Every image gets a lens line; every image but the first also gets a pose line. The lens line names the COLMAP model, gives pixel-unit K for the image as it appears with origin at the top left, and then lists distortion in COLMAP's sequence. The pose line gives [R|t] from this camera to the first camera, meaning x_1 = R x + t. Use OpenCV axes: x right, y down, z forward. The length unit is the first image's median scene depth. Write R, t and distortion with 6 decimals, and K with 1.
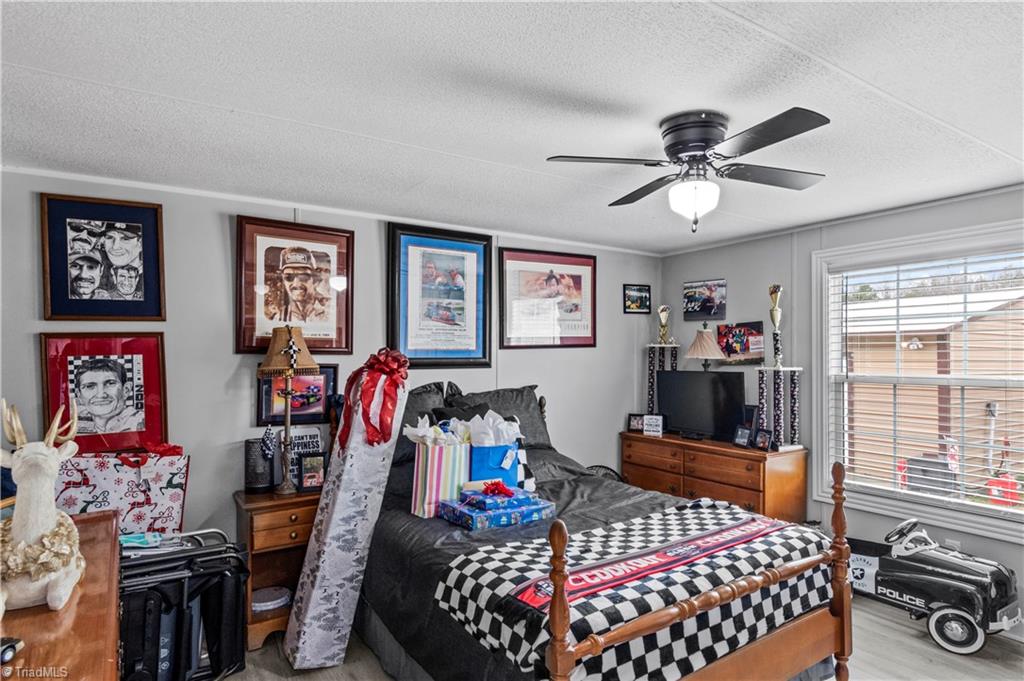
lens RADIAL K [[551.2, 0, 511.7], [0, 551.2, 346.5], [0, 0, 1]] dist [0.003329, 0.001120]
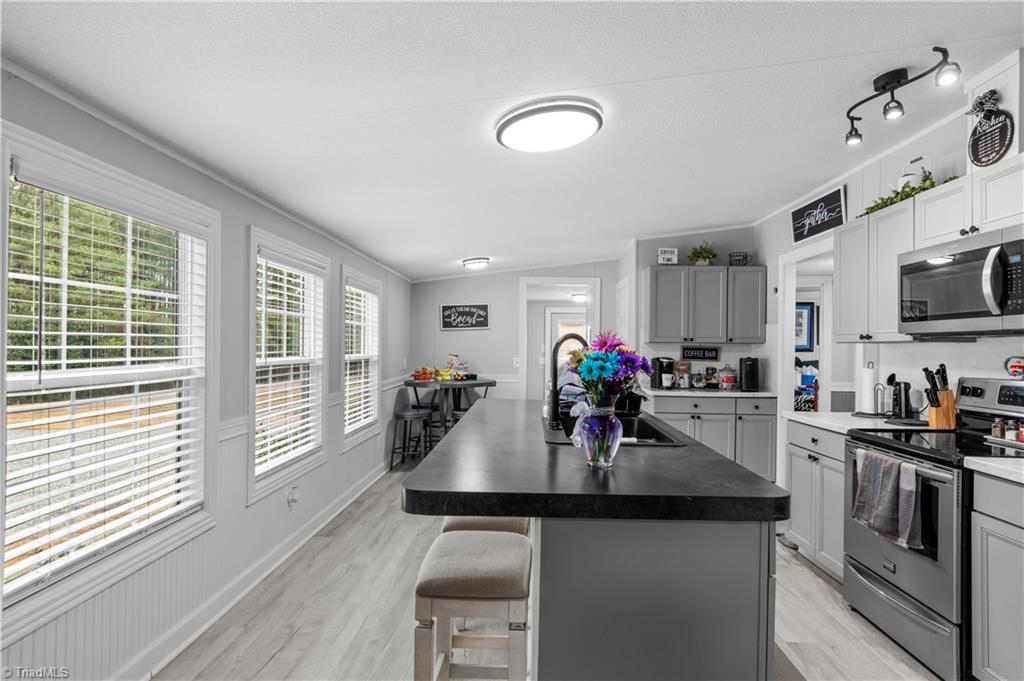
lens RADIAL K [[551.2, 0, 513.2], [0, 551.2, 344.6], [0, 0, 1]] dist [0.003329, 0.001120]
pose [[0.825265, 0.008156, -0.564686, 0.271578], [-0.005436, 0.999964, 0.006498, -0.005722], [0.564719, -0.002293, 0.825280, -2.023127]]
